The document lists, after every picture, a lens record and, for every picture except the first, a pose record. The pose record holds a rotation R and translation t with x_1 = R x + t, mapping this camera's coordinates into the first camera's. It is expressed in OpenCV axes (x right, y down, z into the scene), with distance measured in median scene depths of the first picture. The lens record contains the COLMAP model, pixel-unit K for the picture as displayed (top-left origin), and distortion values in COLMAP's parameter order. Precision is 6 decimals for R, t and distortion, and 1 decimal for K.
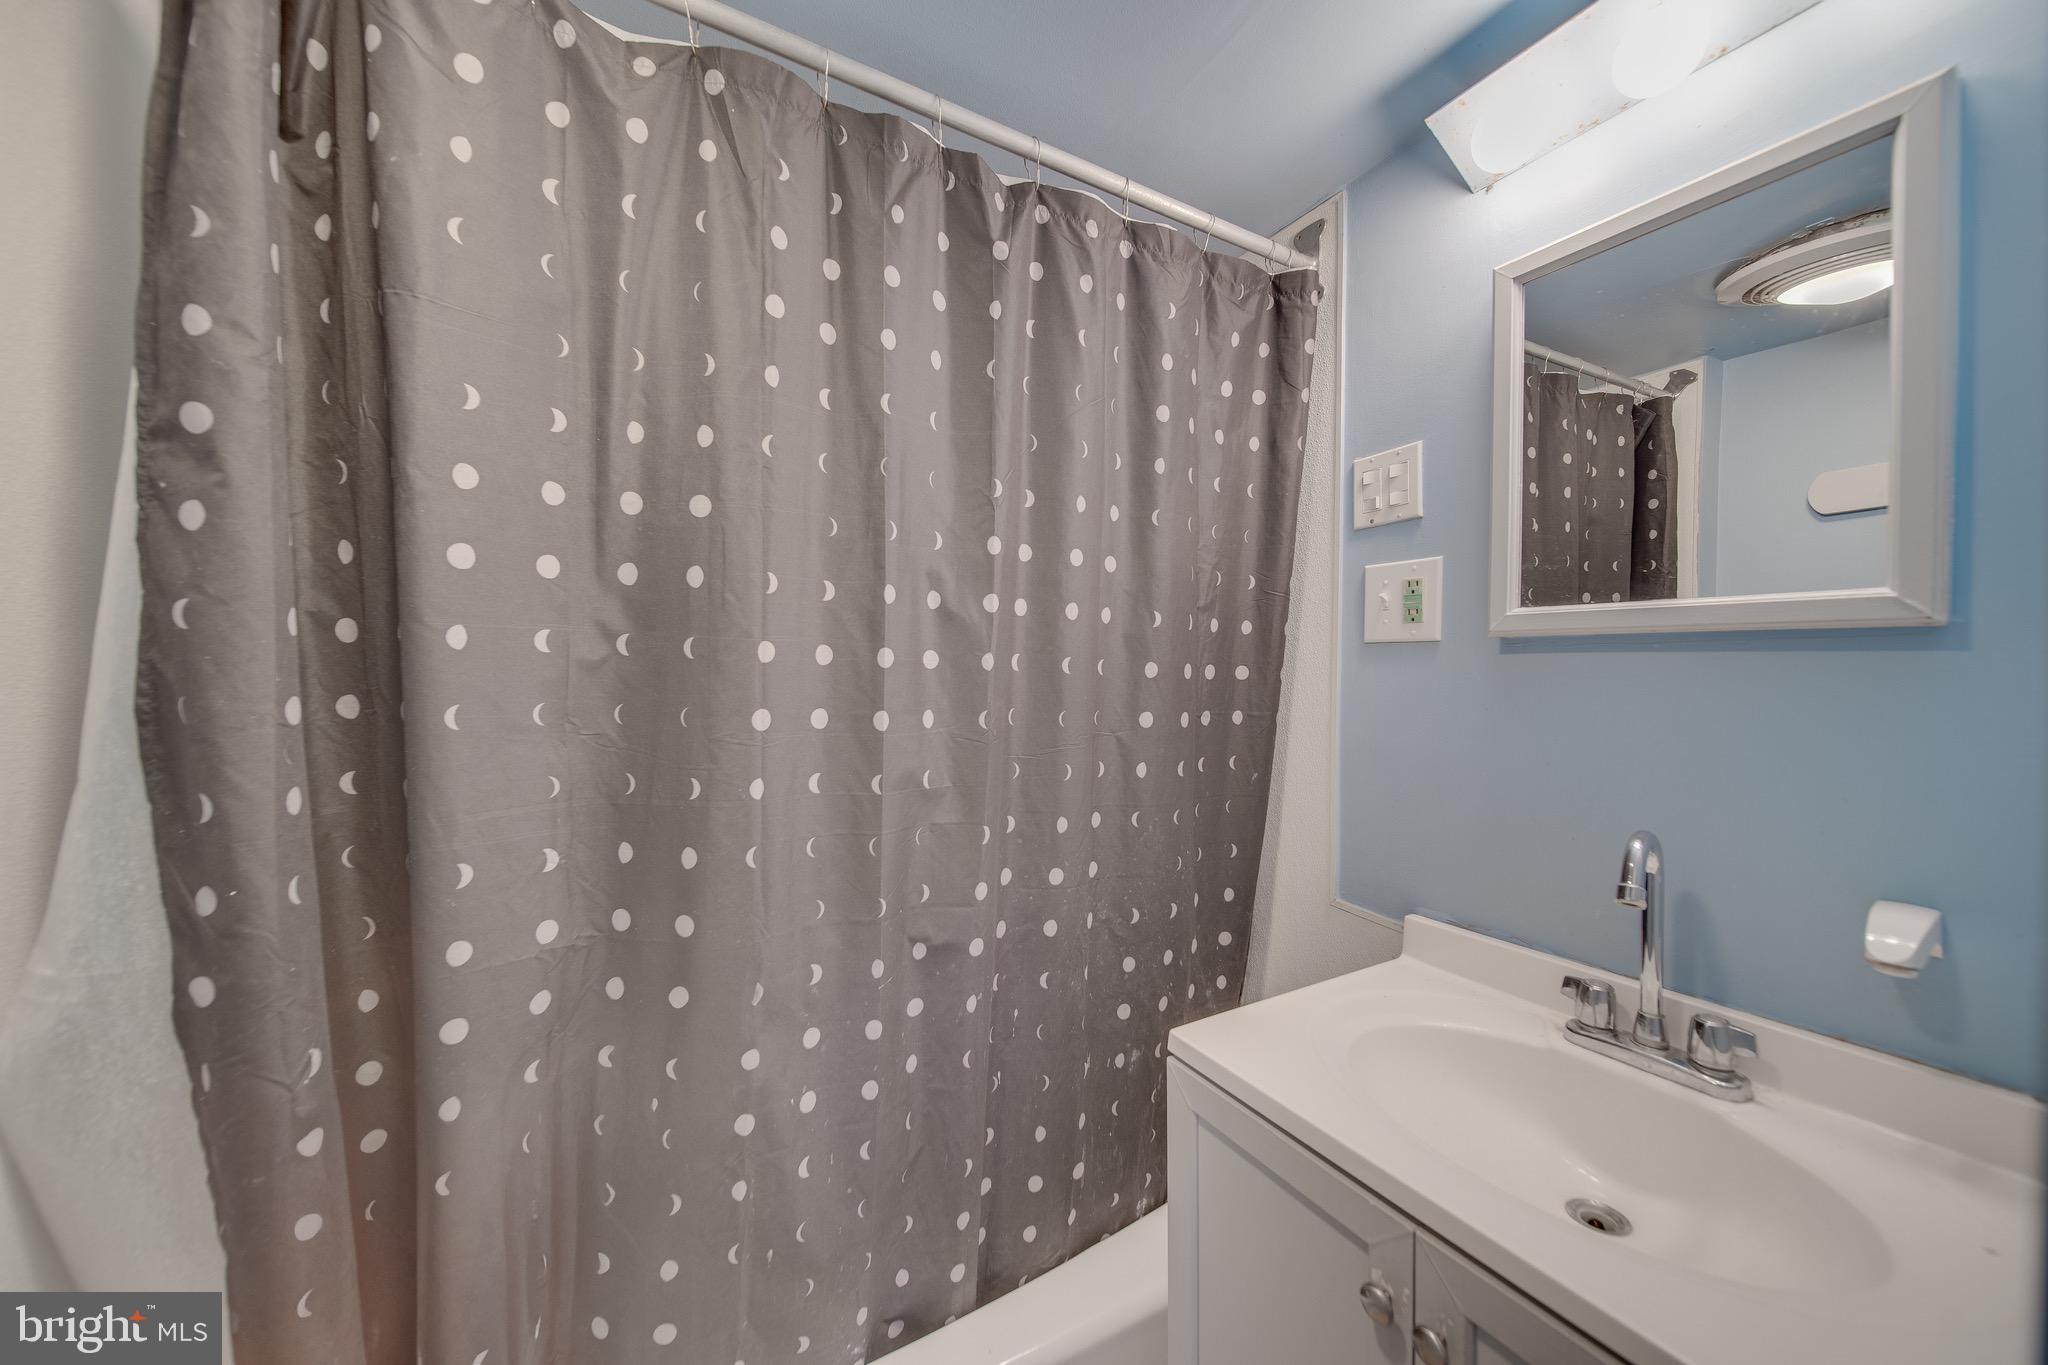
lens RADIAL K [[731.8, 0, 1018.4], [0, 731.8, 678.9], [0, 0, 1]] dist [0.008839, -0.004679]
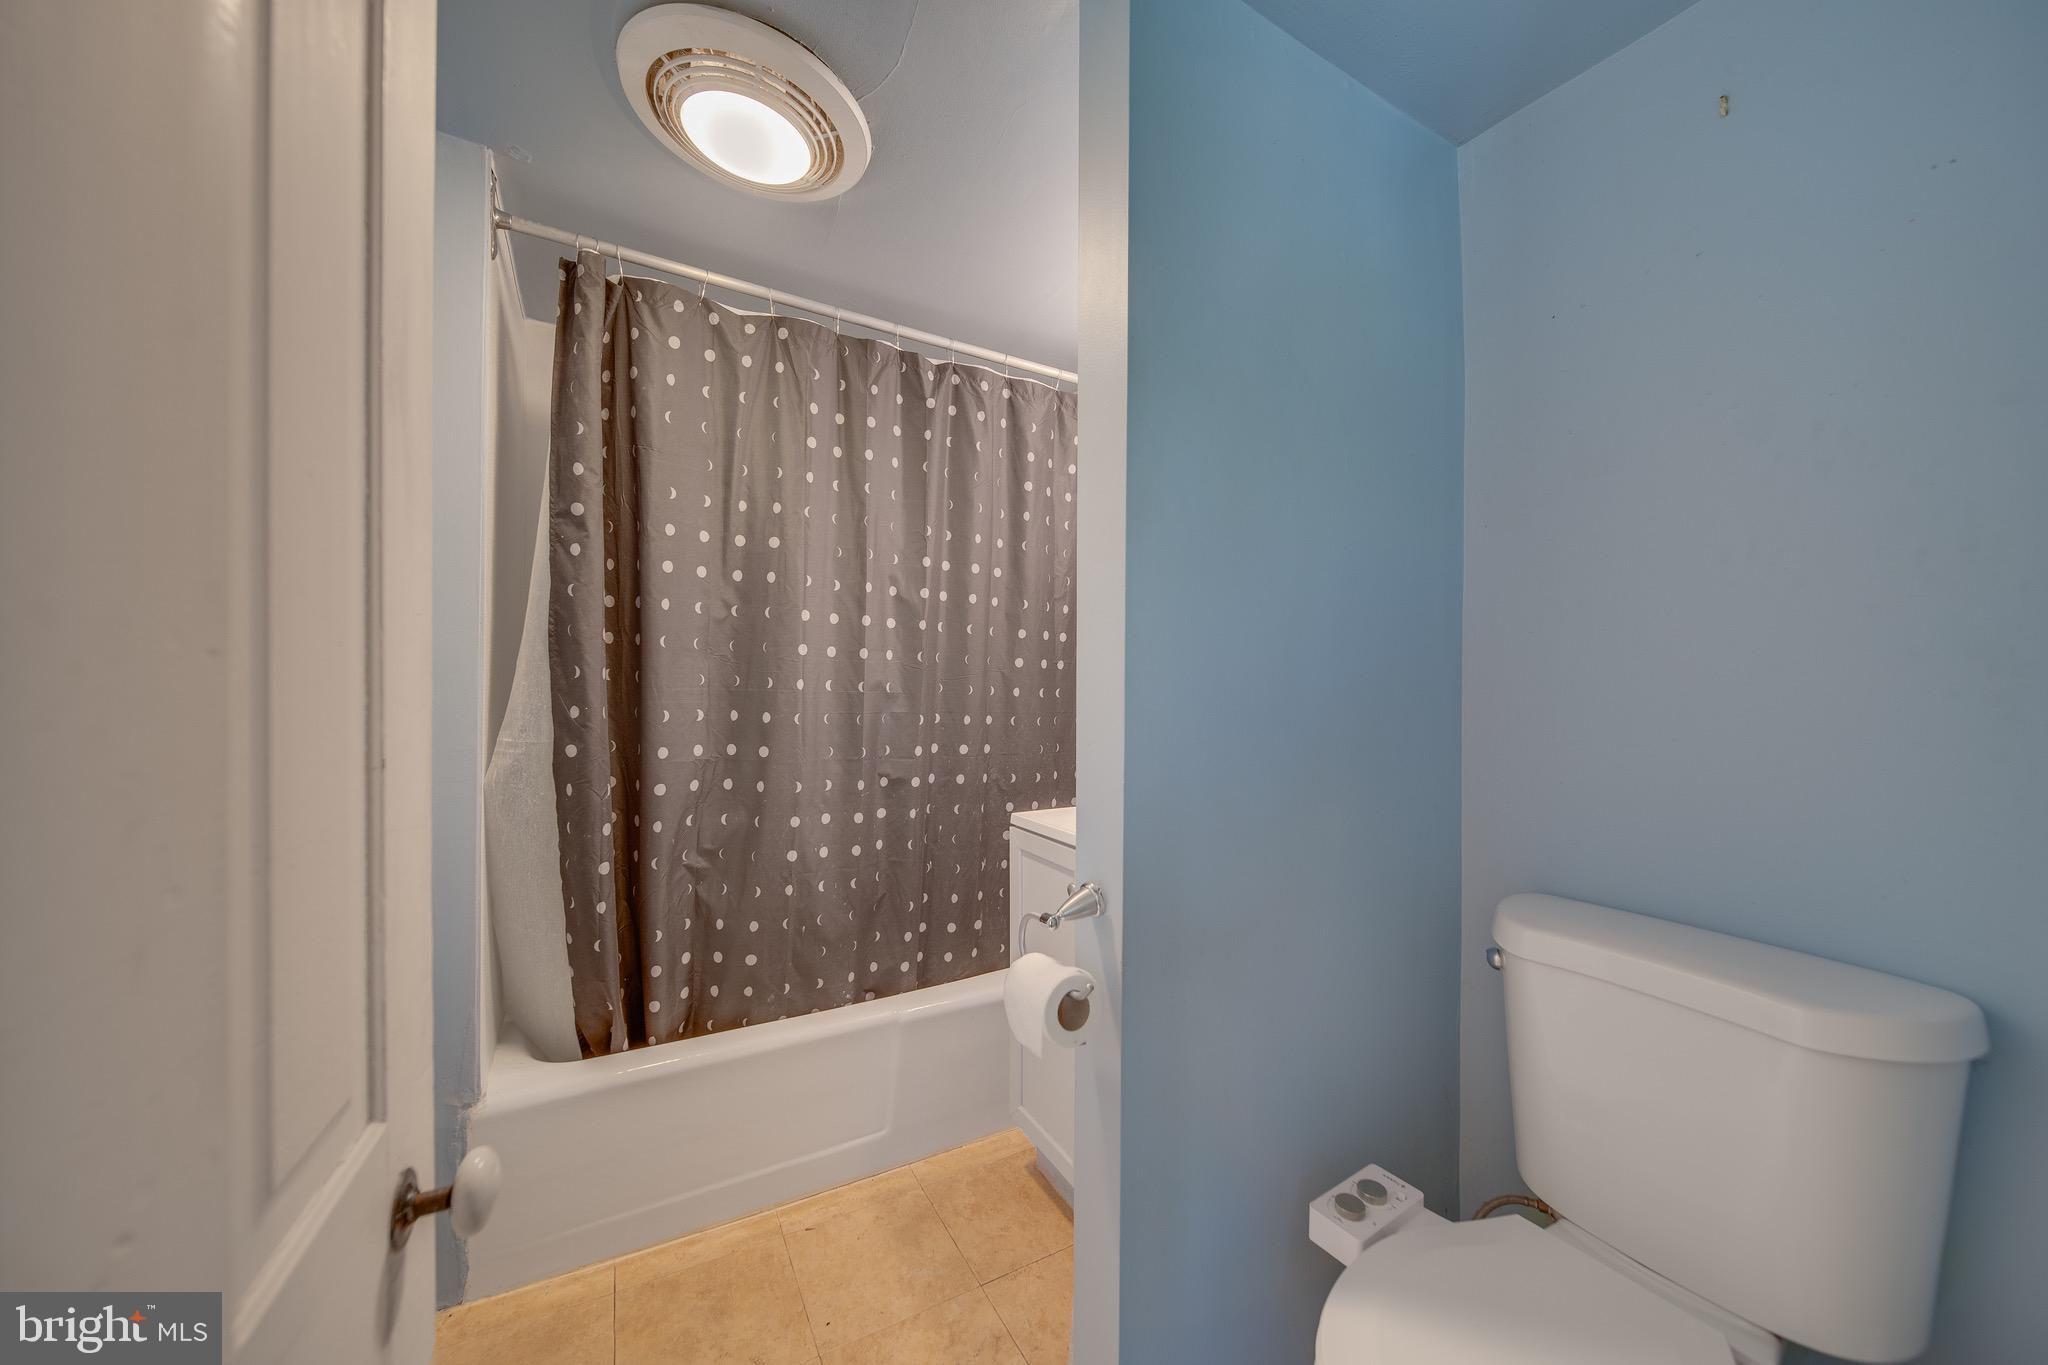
lens RADIAL K [[731.8, 0, 1018.4], [0, 731.8, 678.9], [0, 0, 1]] dist [0.008839, -0.004679]
pose [[0.999957, 0.006213, 0.006955, 0.205785], [-0.006147, 0.999937, -0.009412, 0.140653], [-0.007013, 0.009369, 0.999932, -0.923126]]
